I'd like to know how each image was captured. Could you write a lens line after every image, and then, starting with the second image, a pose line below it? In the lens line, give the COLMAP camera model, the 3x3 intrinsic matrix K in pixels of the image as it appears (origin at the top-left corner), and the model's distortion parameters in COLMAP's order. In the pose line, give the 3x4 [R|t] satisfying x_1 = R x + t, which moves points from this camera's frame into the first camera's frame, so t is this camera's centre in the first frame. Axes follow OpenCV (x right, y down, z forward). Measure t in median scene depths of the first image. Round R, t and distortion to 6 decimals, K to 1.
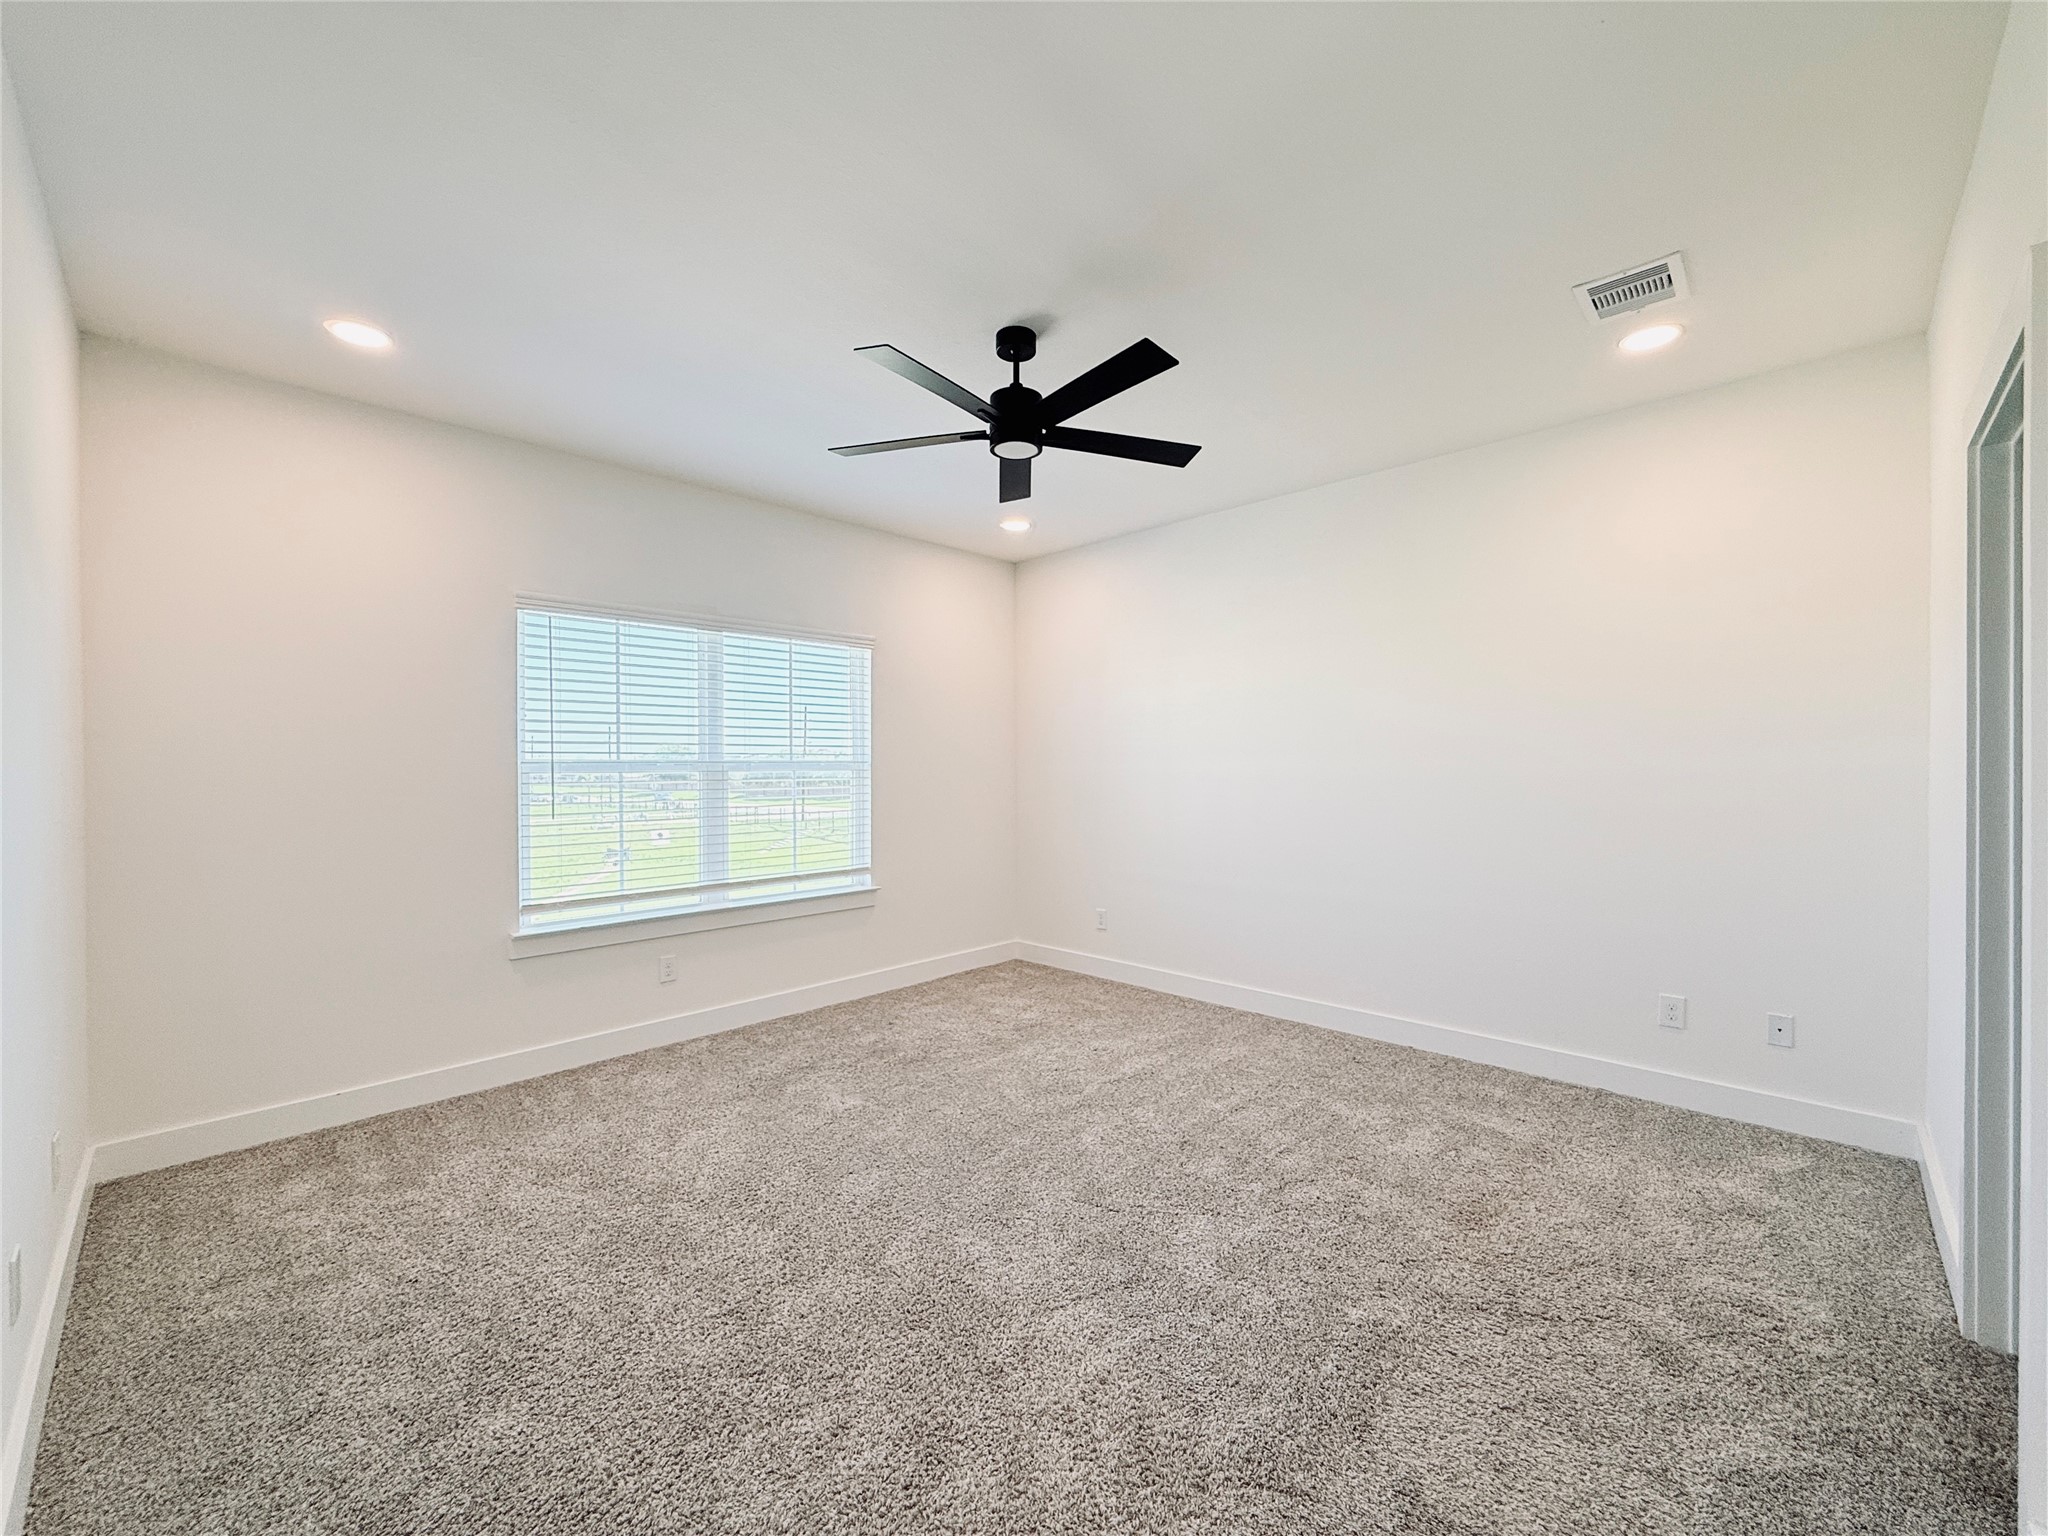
lens RADIAL K [[814.8, 0, 1023.4], [0, 814.8, 772.6], [0, 0, 1]] dist [-0.002231, 0.000680]
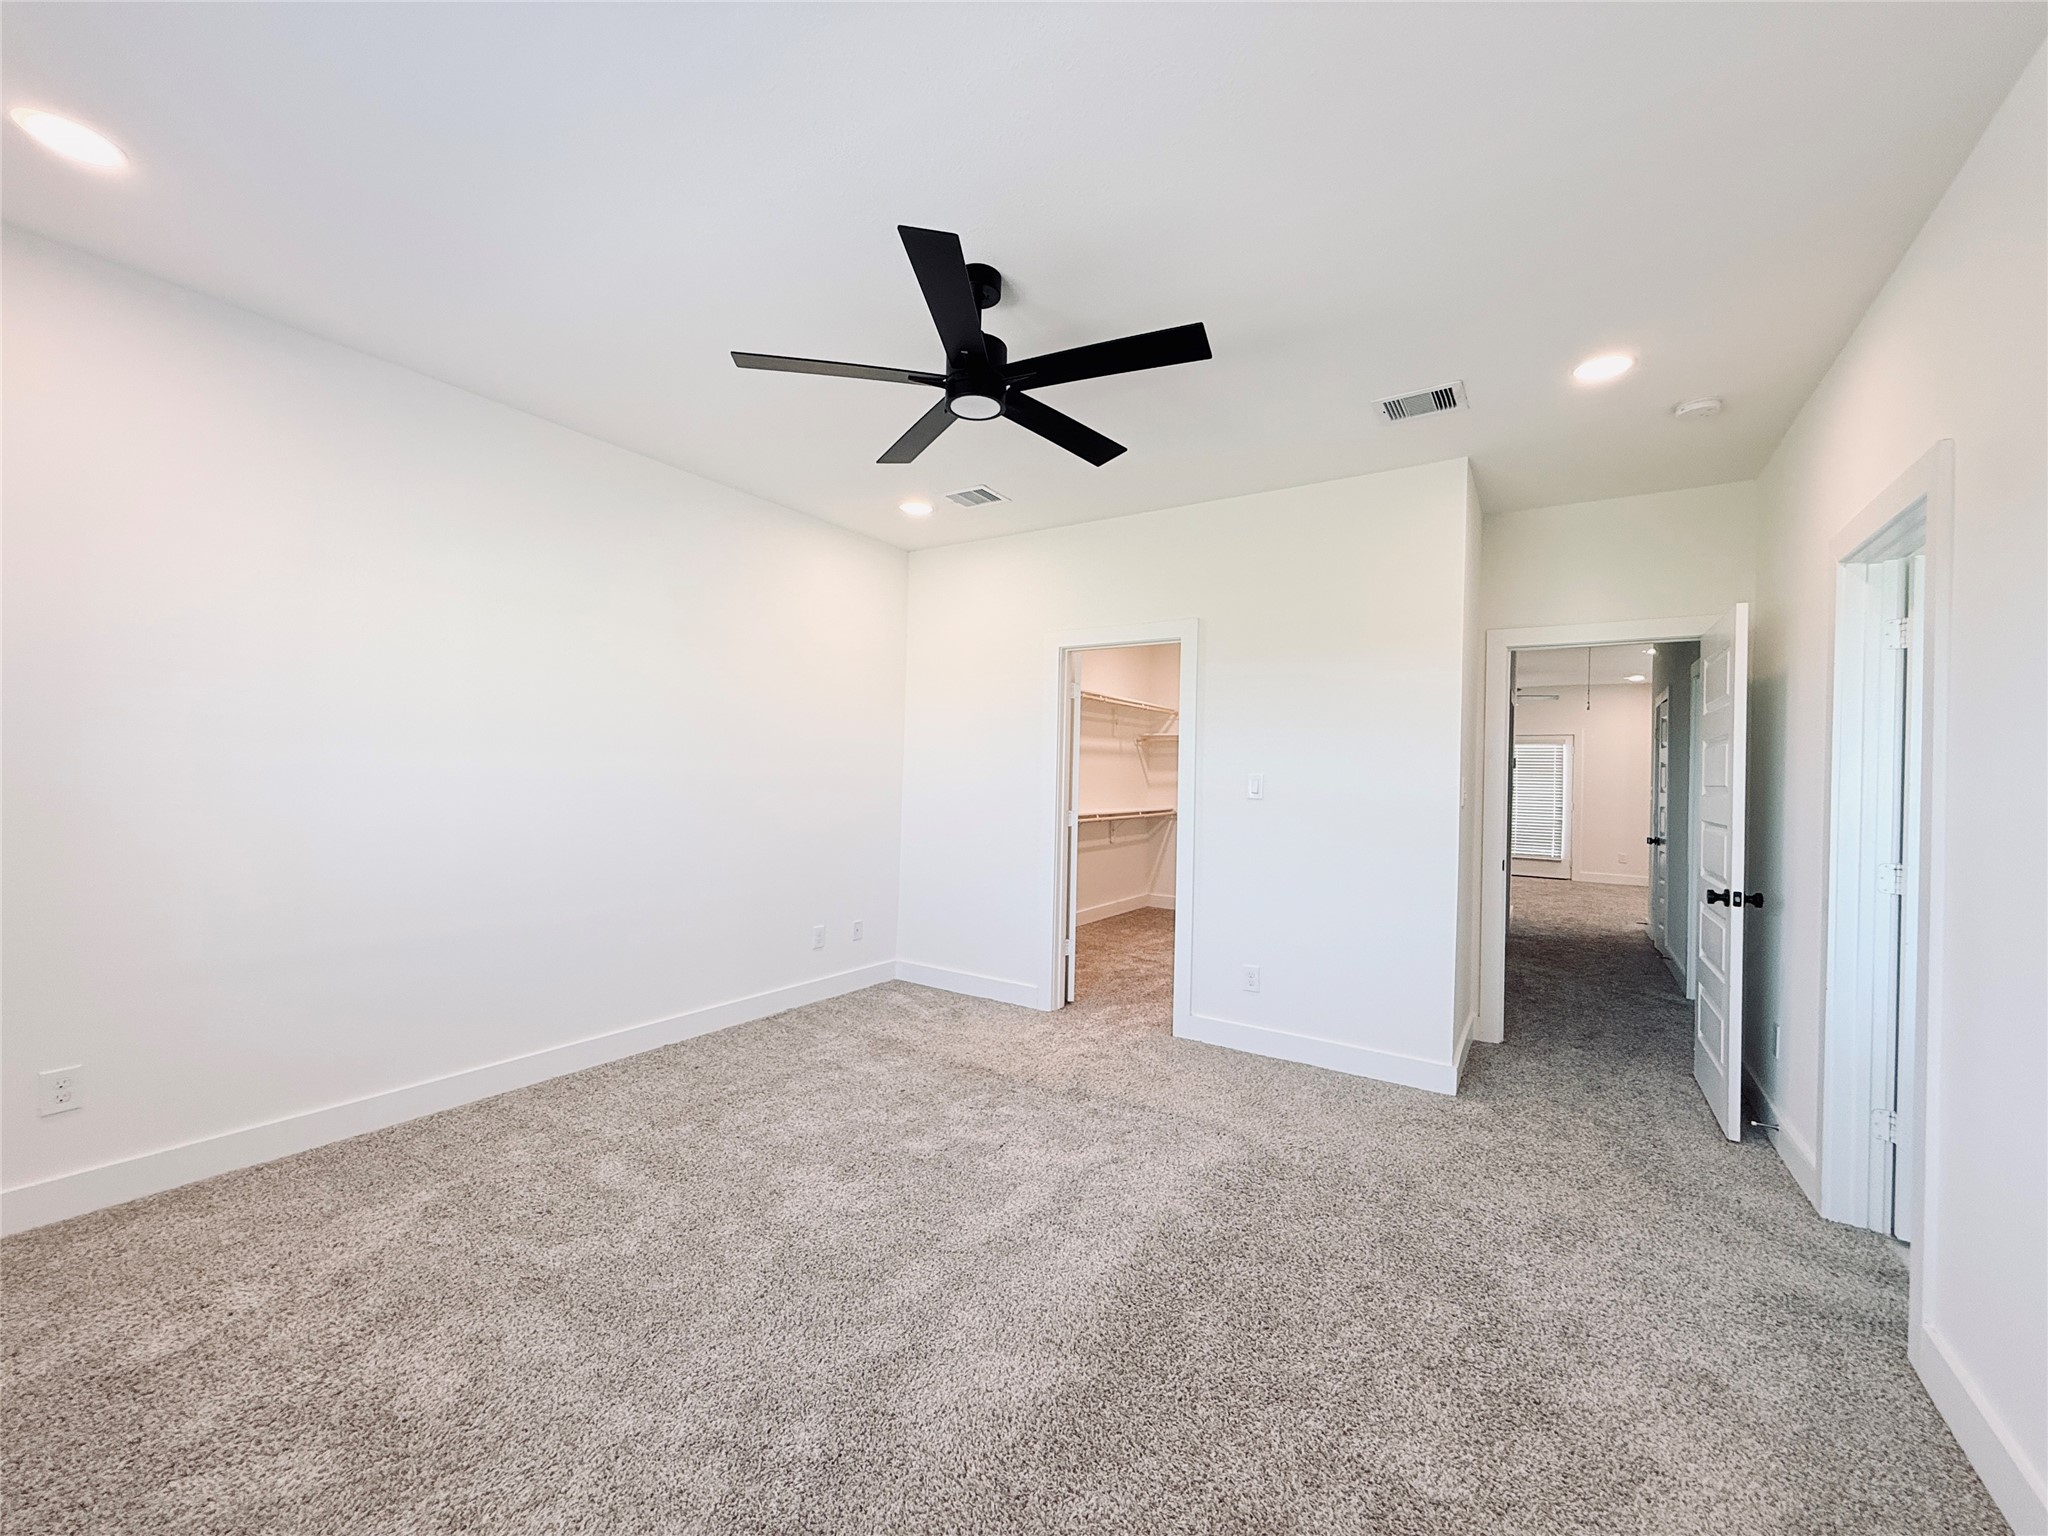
lens RADIAL K [[814.8, 0, 1023.4], [0, 814.8, 772.6], [0, 0, 1]] dist [-0.002231, 0.000680]
pose [[-0.187341, 0.001827, 0.982293, -0.793691], [-0.014752, 0.999880, -0.004673, -0.003918], [-0.982184, -0.015366, -0.187292, 1.005037]]
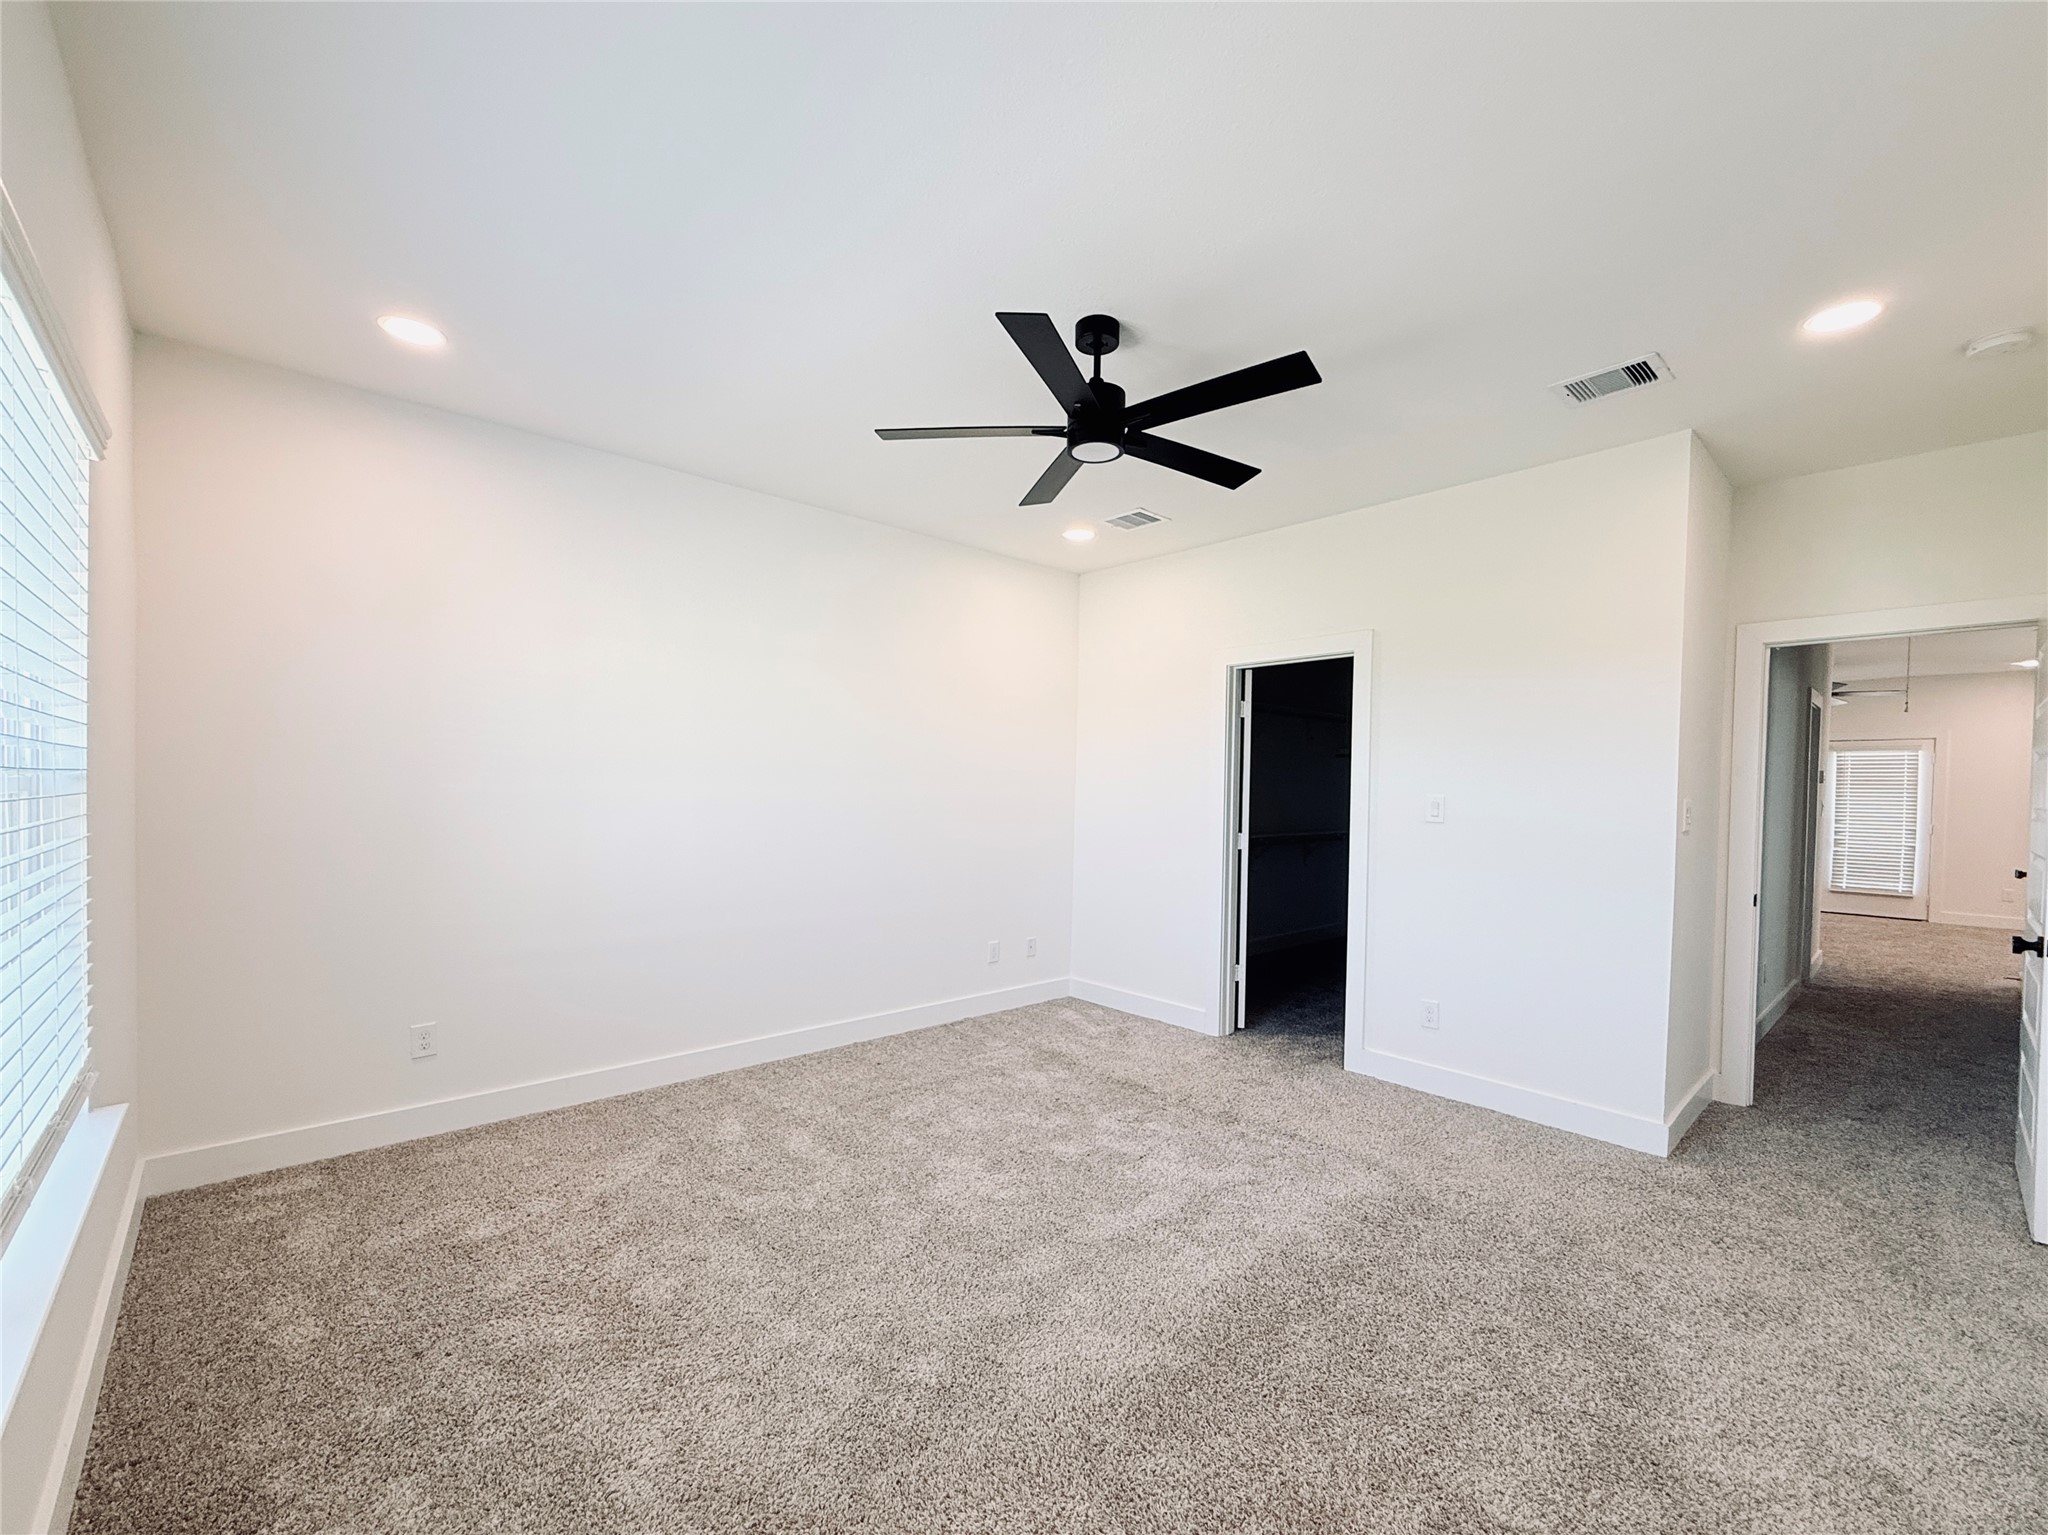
lens RADIAL K [[851.1, 0, 1022.7], [0, 851.1, 809.5], [0, 0, 1]] dist [-0.001587, 0.000276]
pose [[0.067305, -0.021908, 0.997492, -0.889570], [-0.007646, 0.999718, 0.022473, -0.016580], [-0.997703, -0.009140, 0.067119, 0.918911]]
